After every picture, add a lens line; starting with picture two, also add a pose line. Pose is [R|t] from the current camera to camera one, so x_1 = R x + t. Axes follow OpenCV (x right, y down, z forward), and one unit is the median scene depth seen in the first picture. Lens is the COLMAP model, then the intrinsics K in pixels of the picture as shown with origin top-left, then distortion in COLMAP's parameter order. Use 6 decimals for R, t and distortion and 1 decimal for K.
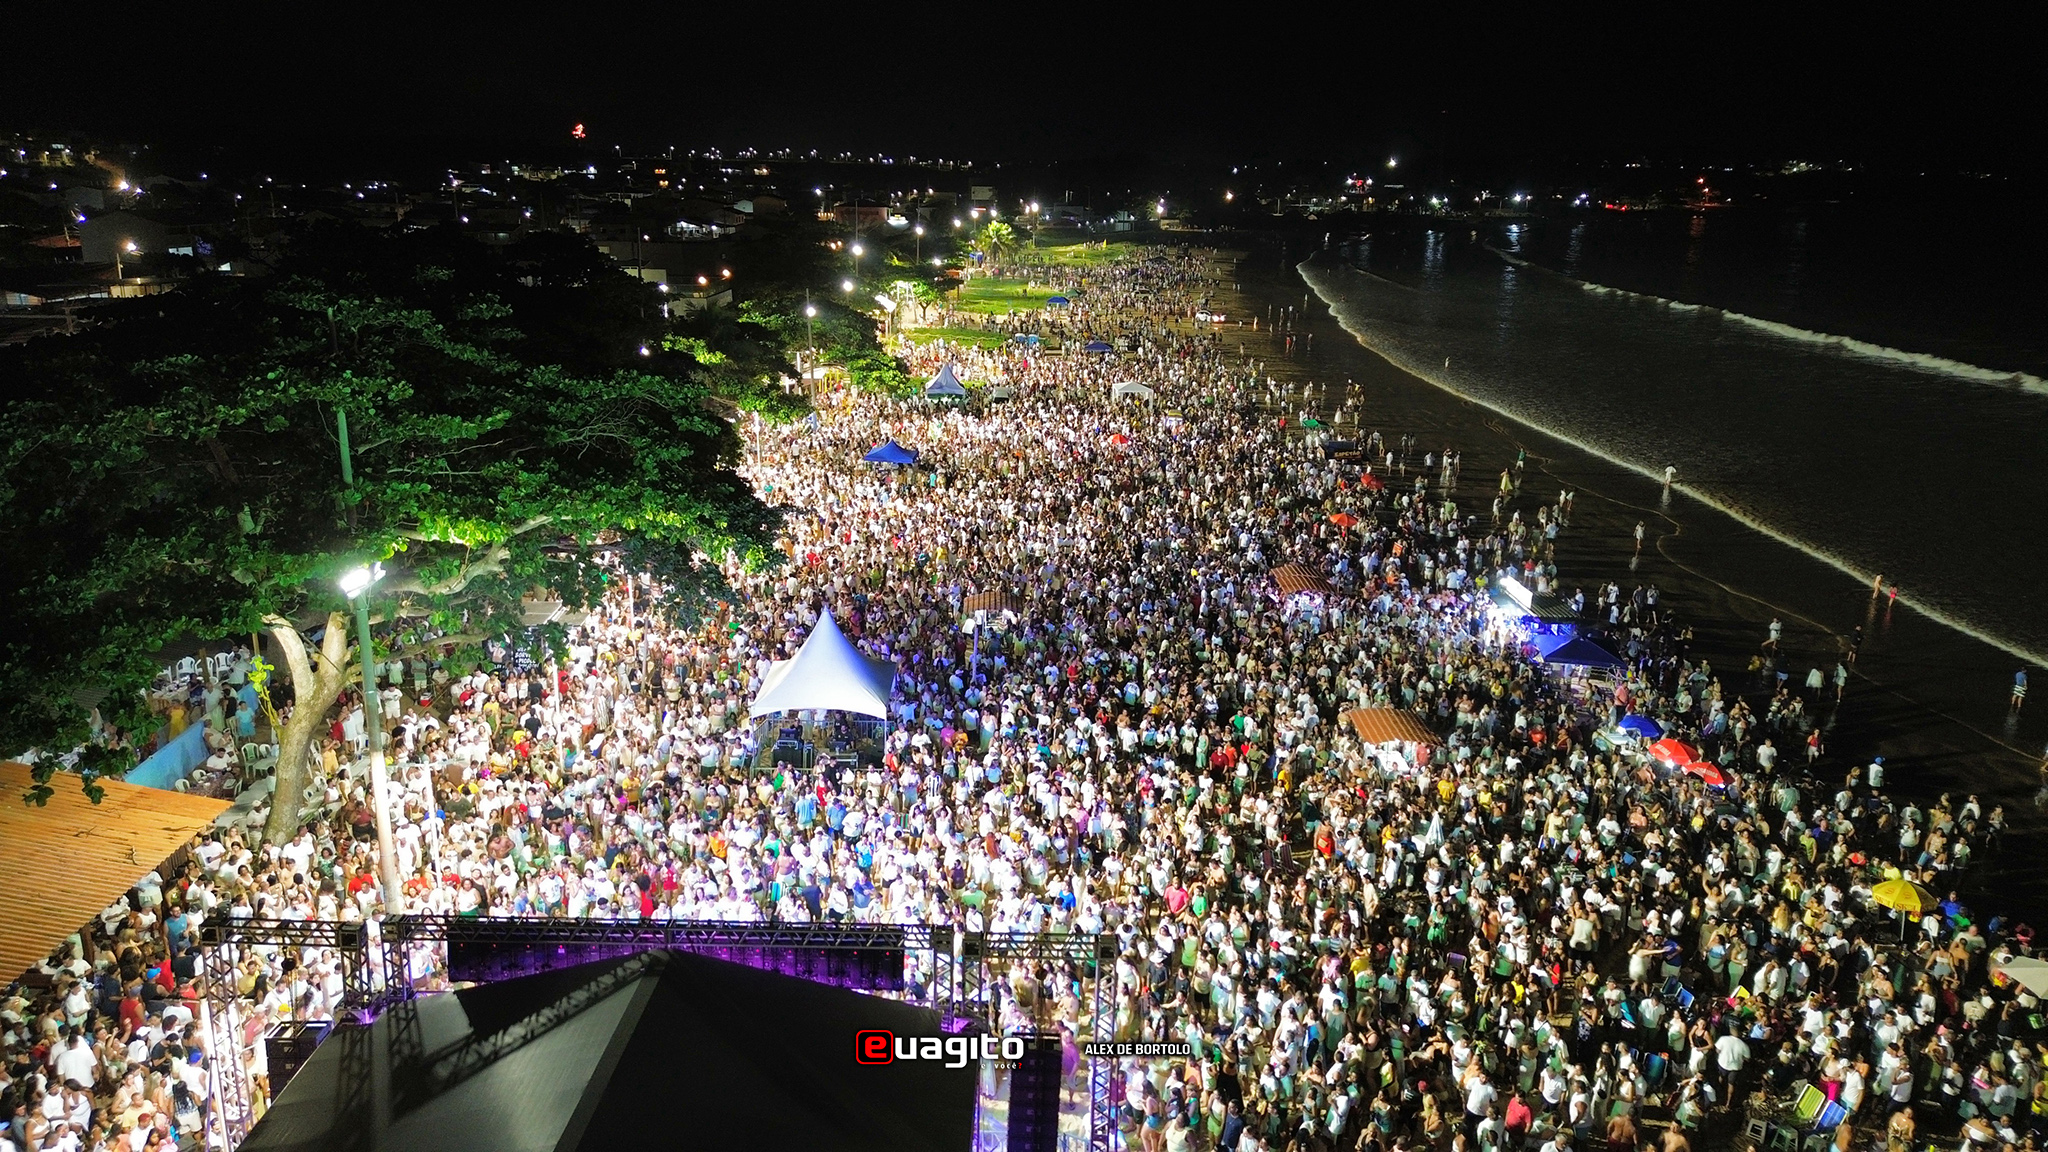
lens RADIAL K [[1448.8, 0, 1036.9], [0, 1448.8, 583.9], [0, 0, 1]] dist [0.066903, -0.066720]
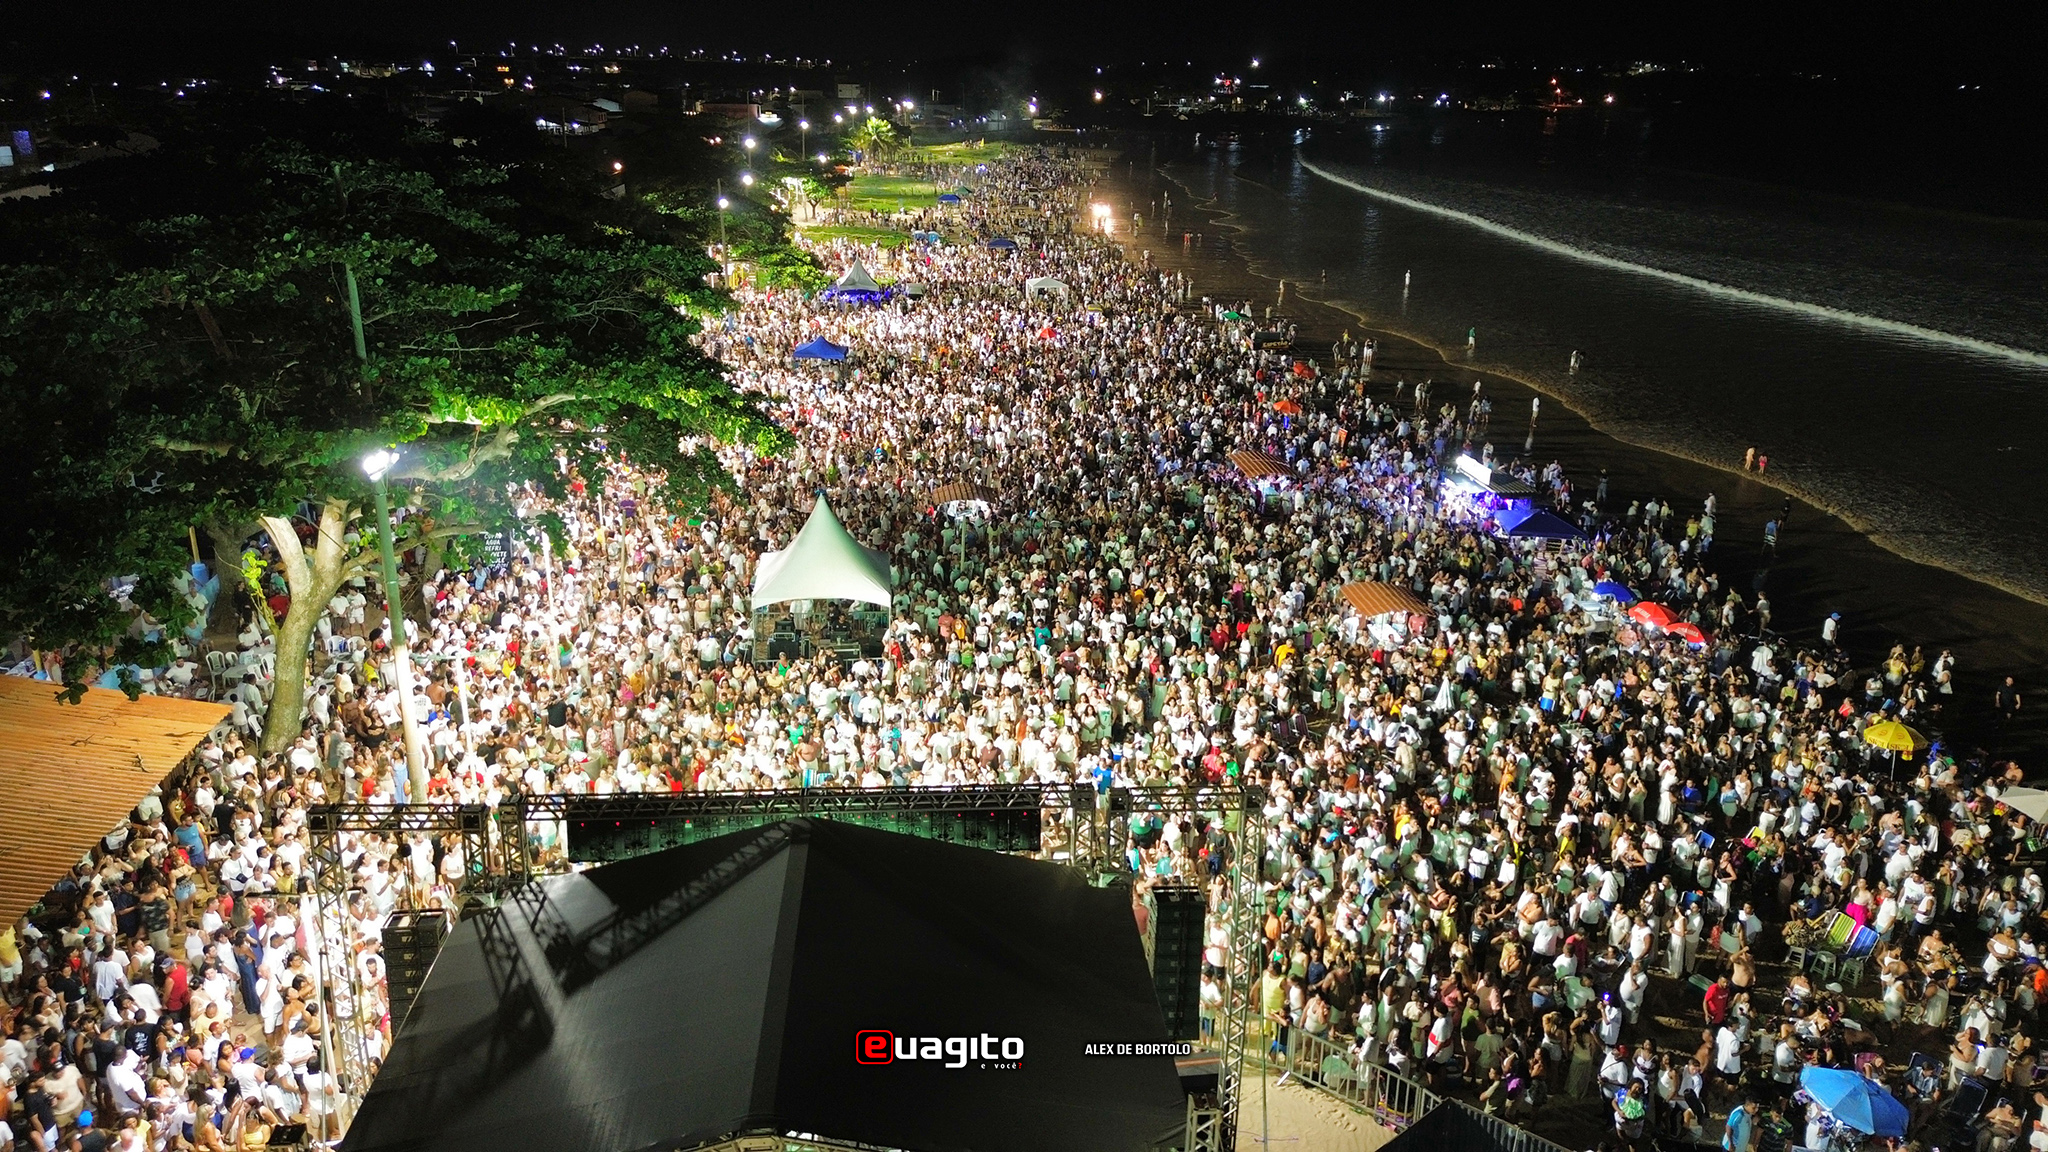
lens RADIAL K [[1448.8, 0, 1038.2], [0, 1448.8, 580.6], [0, 0, 1]] dist [0.066903, -0.066720]
pose [[0.995734, -0.030108, 0.087222, -0.090085], [0.024870, 0.997856, 0.060534, 0.019179], [-0.088857, -0.058107, 0.994348, 0.017193]]
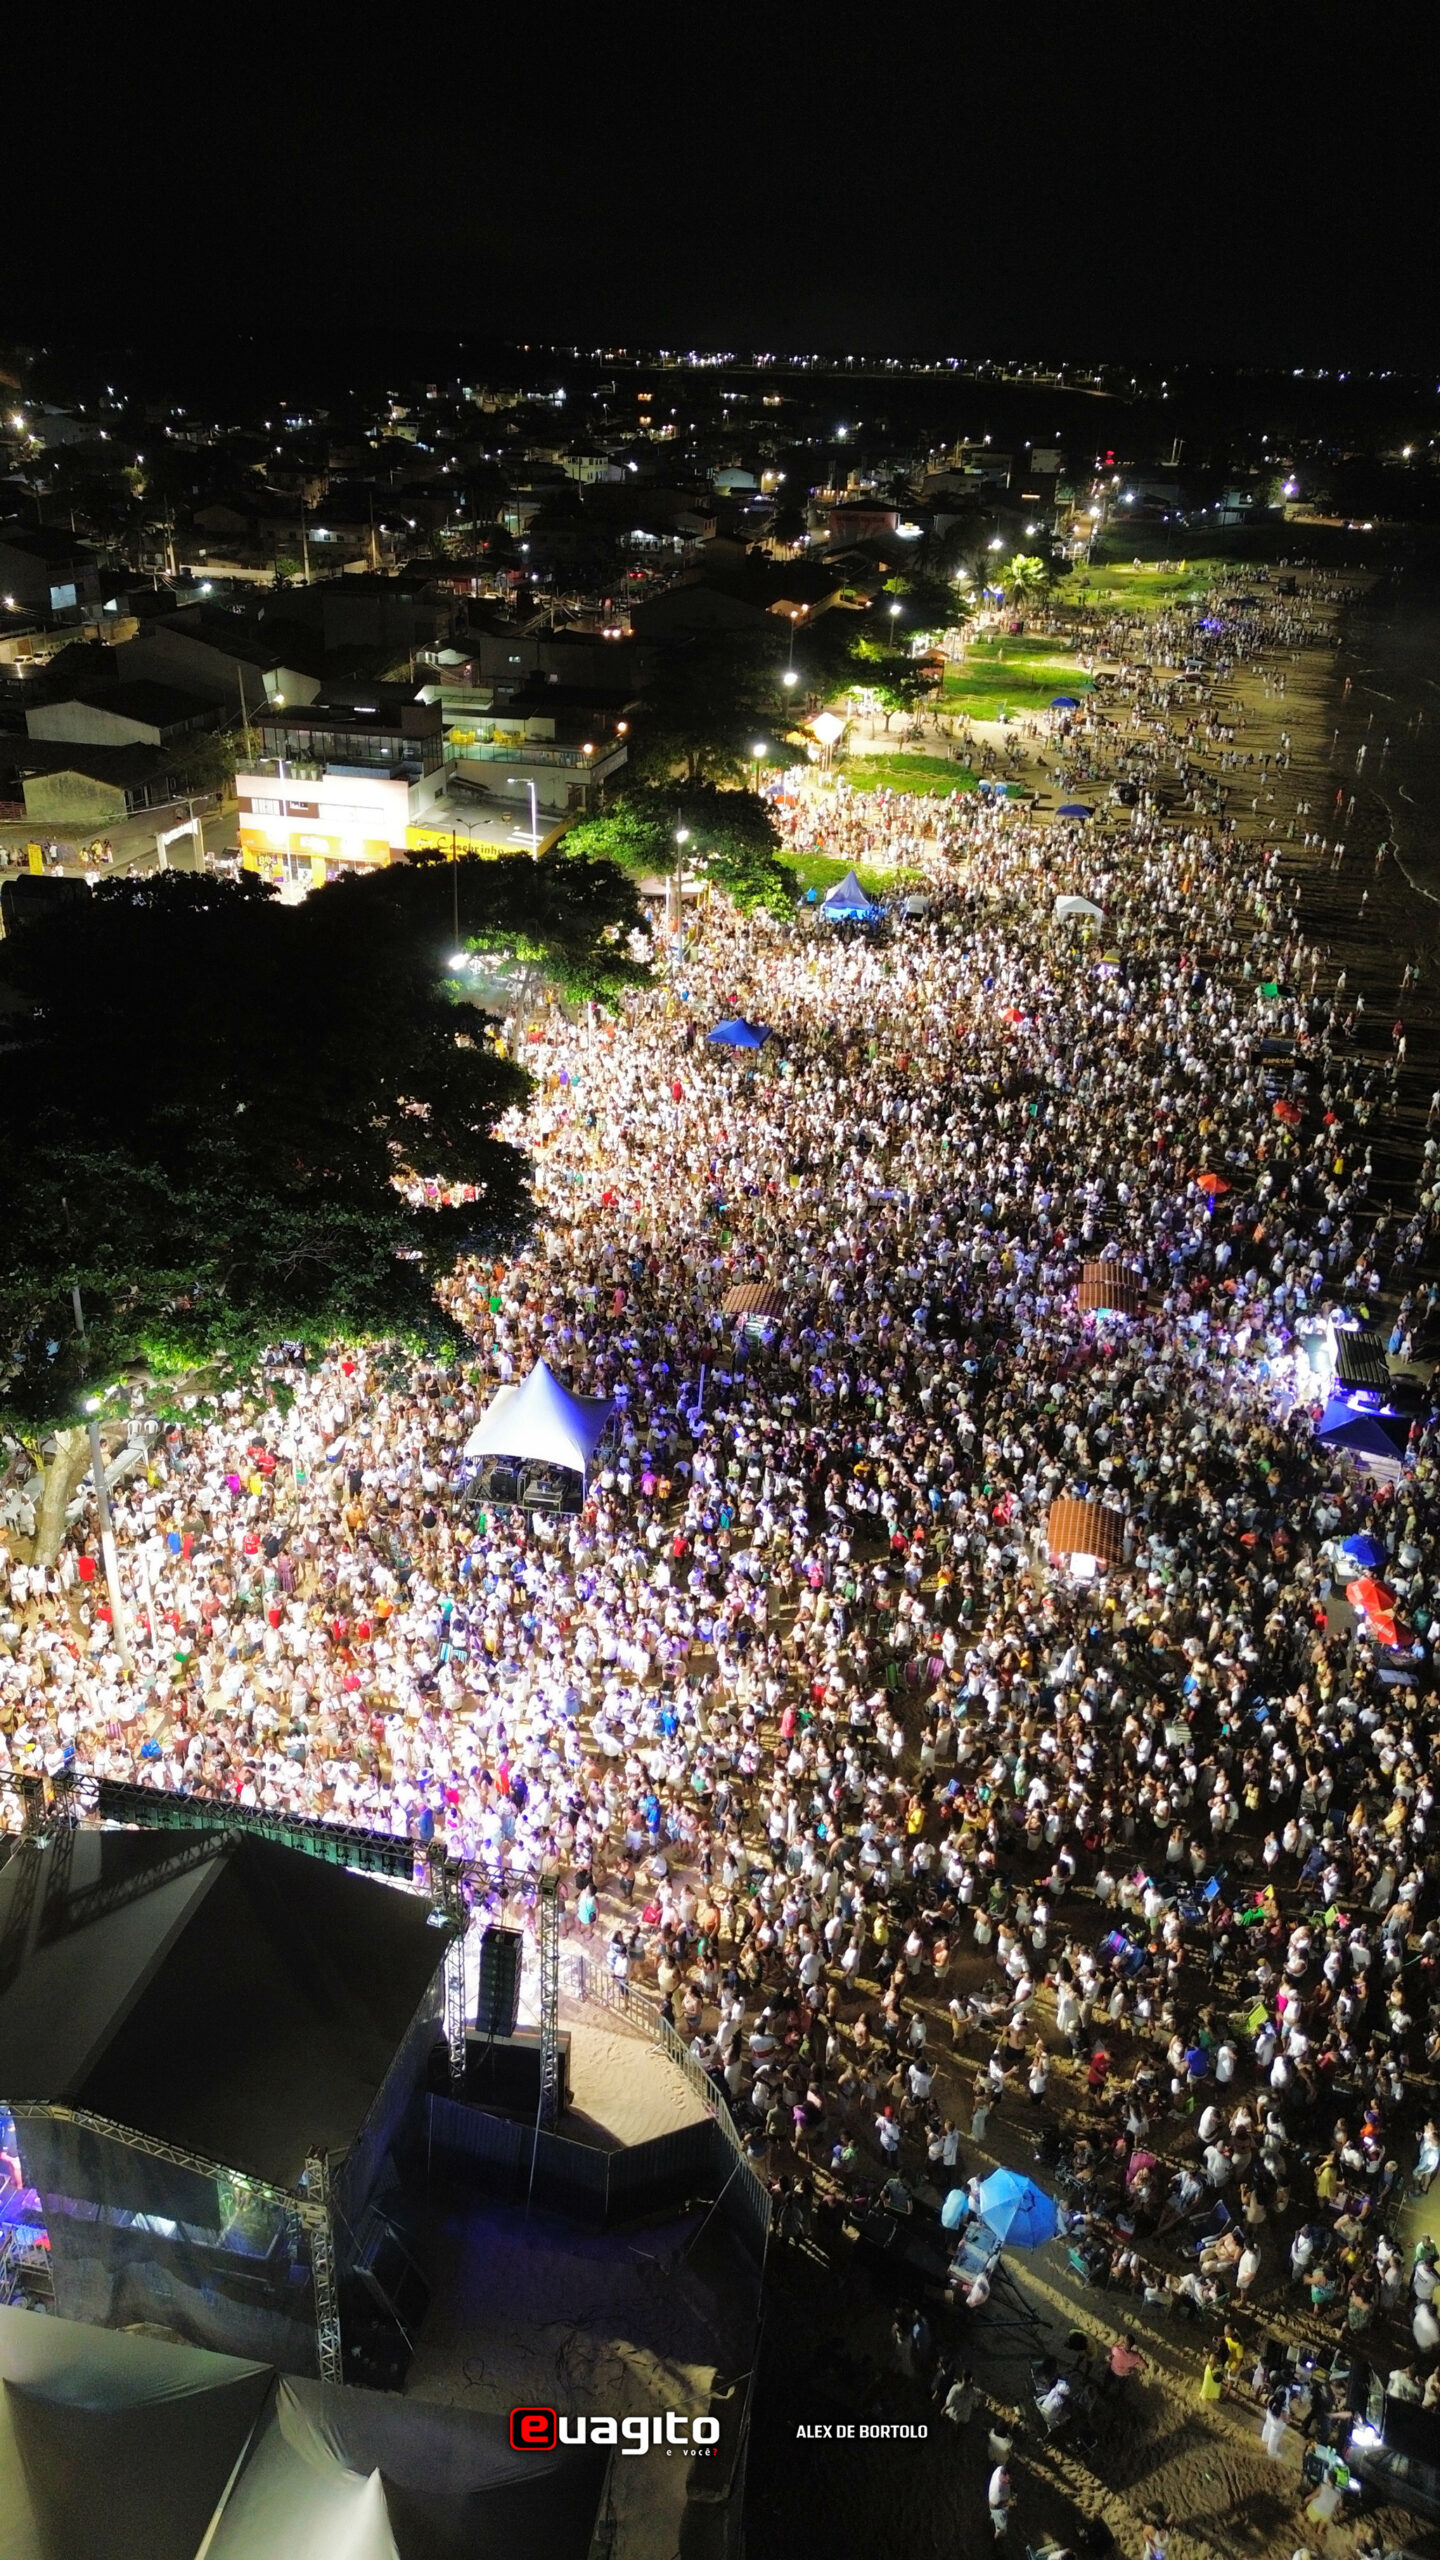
lens RADIAL K [[1811.0, 0, 728.4], [0, 1811.0, 1281.5], [0, 0, 1]] dist [0.066903, -0.066720]
pose [[0.977877, 0.108808, -0.178653, 0.221877], [-0.073567, 0.978395, 0.193211, -0.310162], [0.195816, -0.175794, 0.964755, -0.236059]]
